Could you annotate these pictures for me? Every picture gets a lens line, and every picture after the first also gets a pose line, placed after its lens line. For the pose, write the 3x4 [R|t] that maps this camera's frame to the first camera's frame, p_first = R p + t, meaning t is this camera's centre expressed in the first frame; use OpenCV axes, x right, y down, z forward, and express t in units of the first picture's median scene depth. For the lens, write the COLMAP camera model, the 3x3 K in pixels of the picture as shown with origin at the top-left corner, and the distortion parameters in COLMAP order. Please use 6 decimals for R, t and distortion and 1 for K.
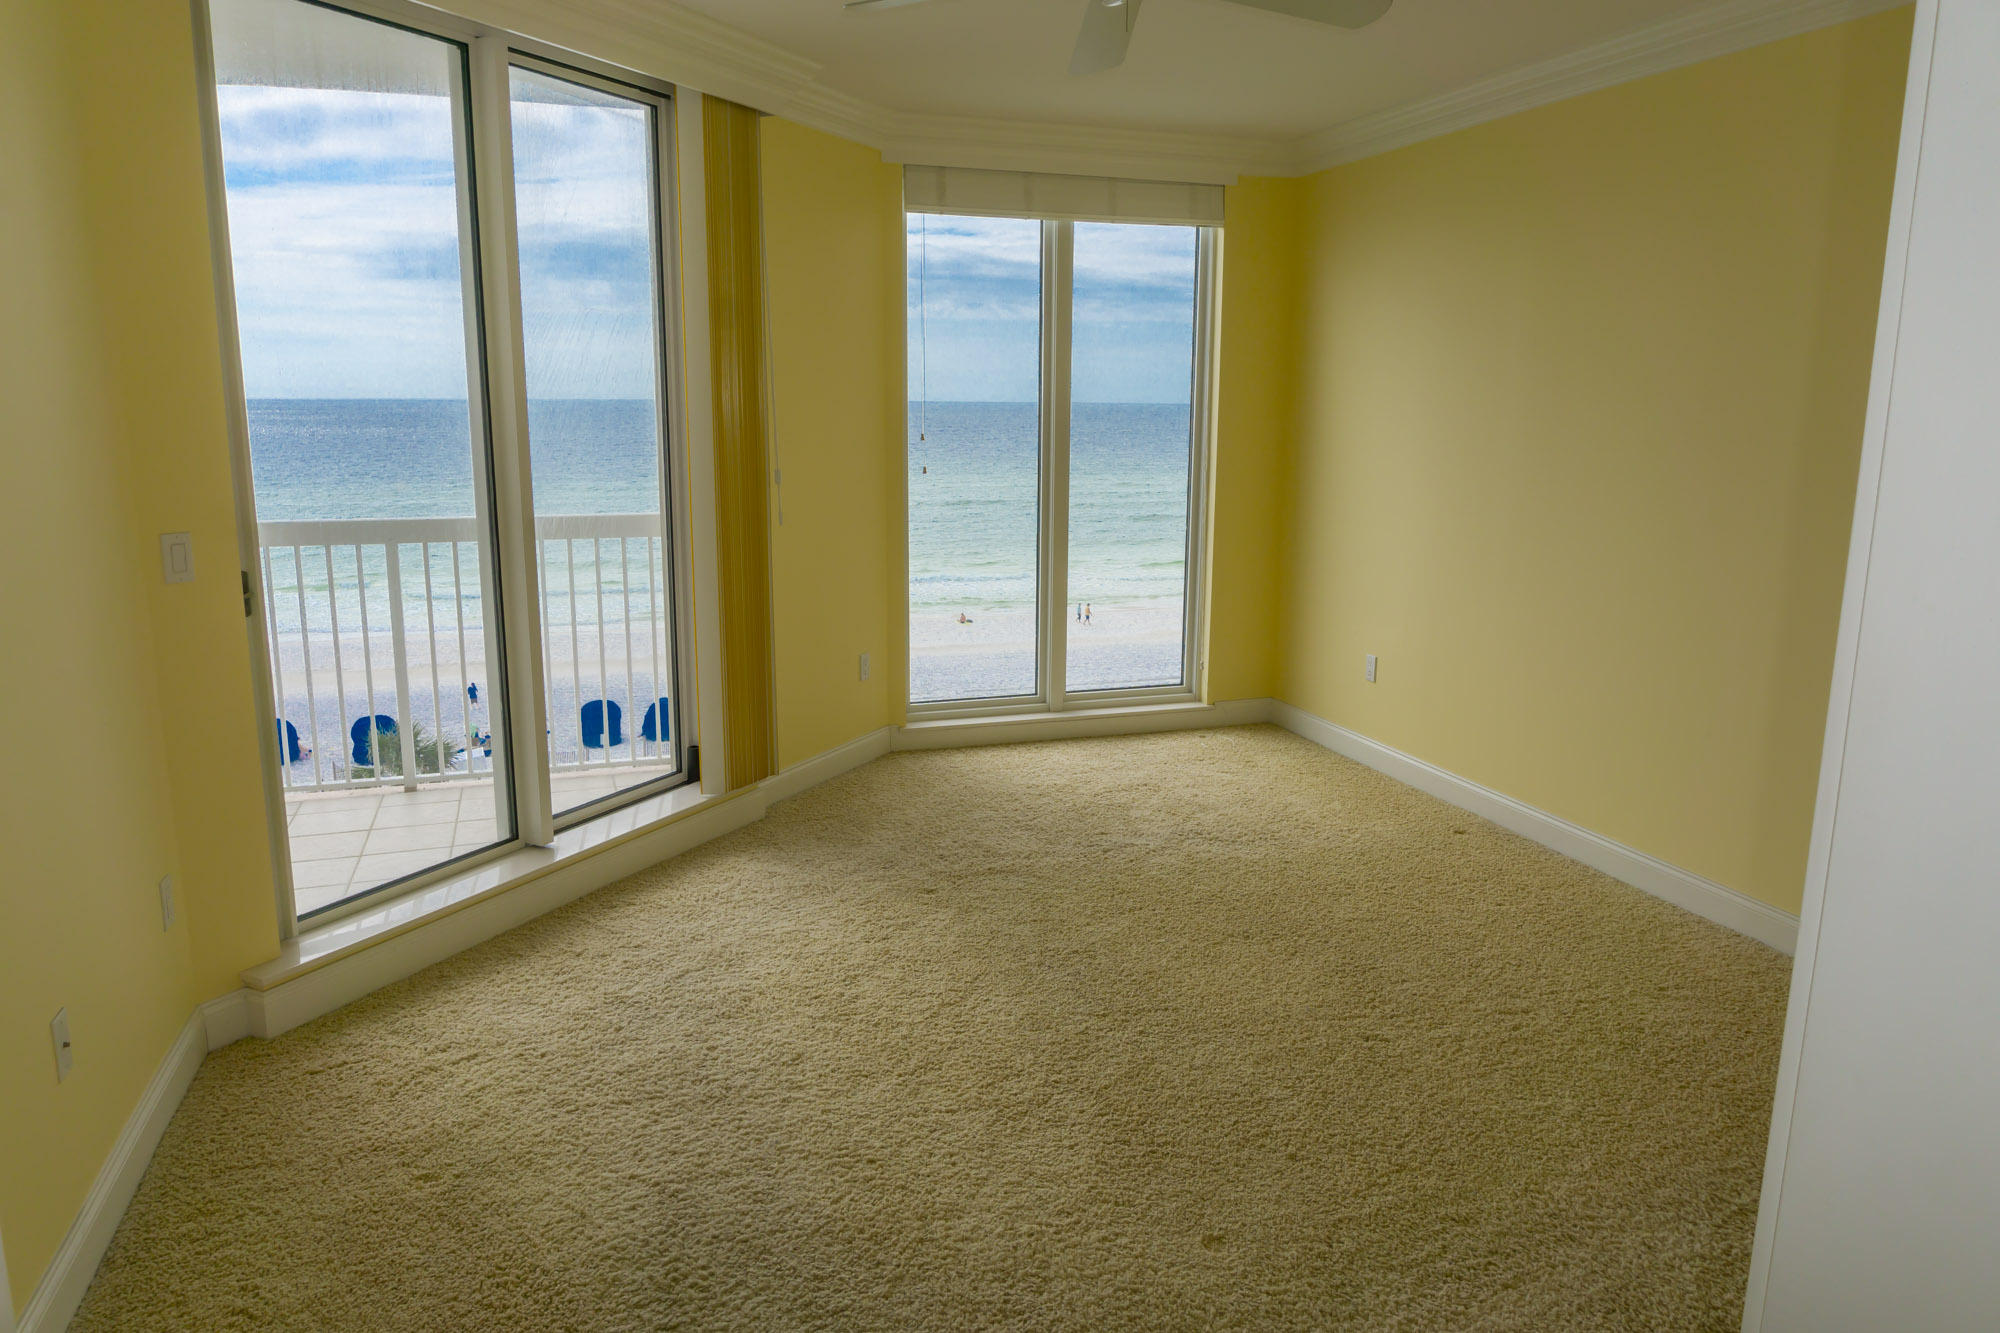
lens RADIAL K [[1328.2, 0, 1001.6], [0, 1328.2, 673.4], [0, 0, 1]] dist [-0.028850, 0.002174]
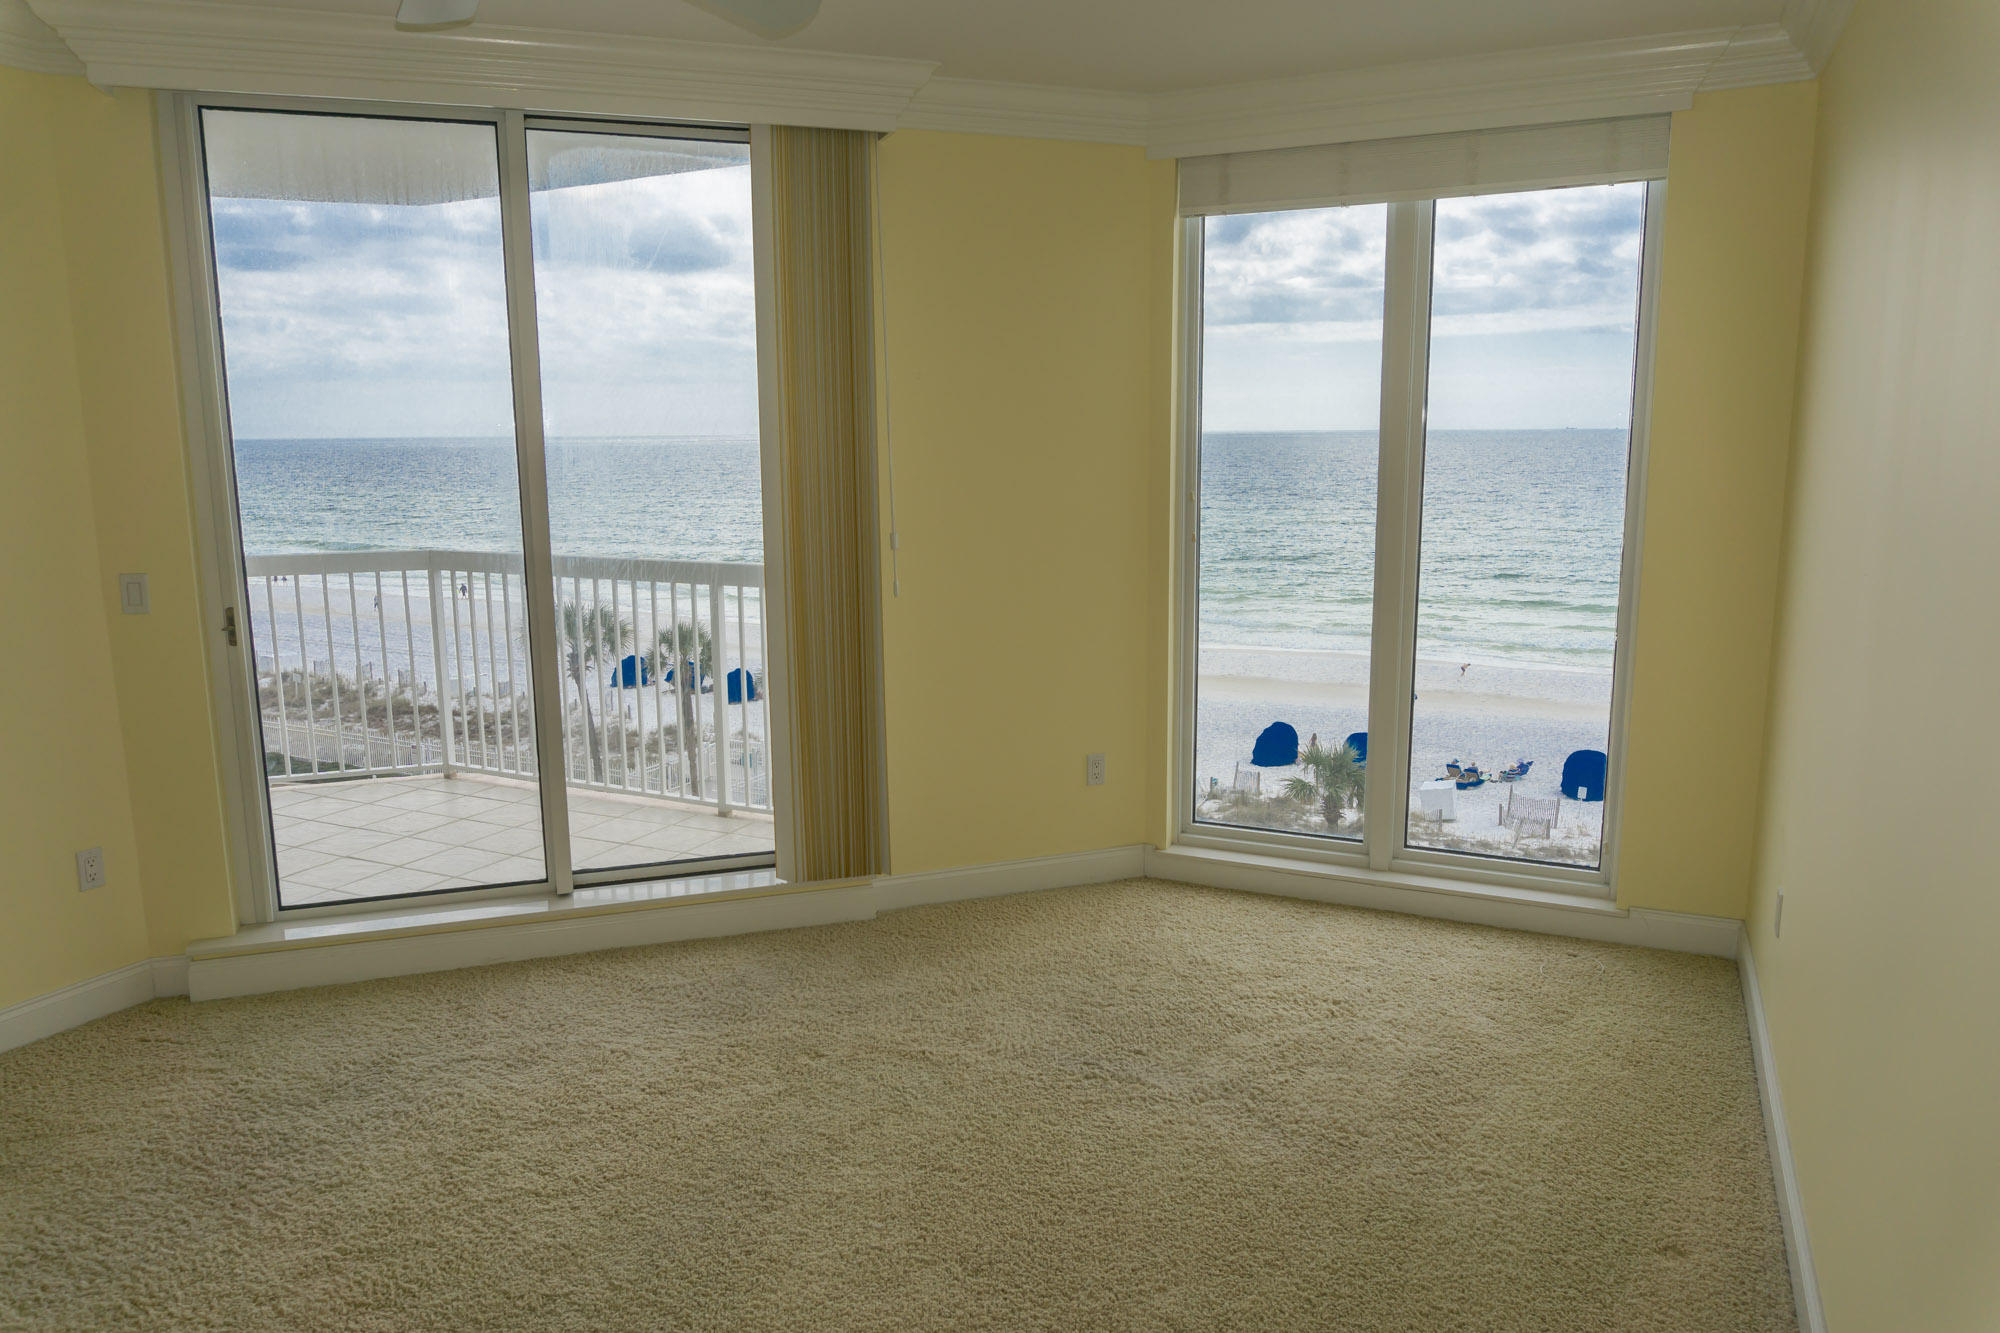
lens RADIAL K [[1328.2, 0, 1001.6], [0, 1328.2, 673.4], [0, 0, 1]] dist [-0.028850, 0.002174]
pose [[0.717736, 0.111265, -0.687369, 0.484760], [-0.128600, 0.991351, 0.026189, -0.090458], [0.684337, 0.069599, 0.725837, 0.407084]]
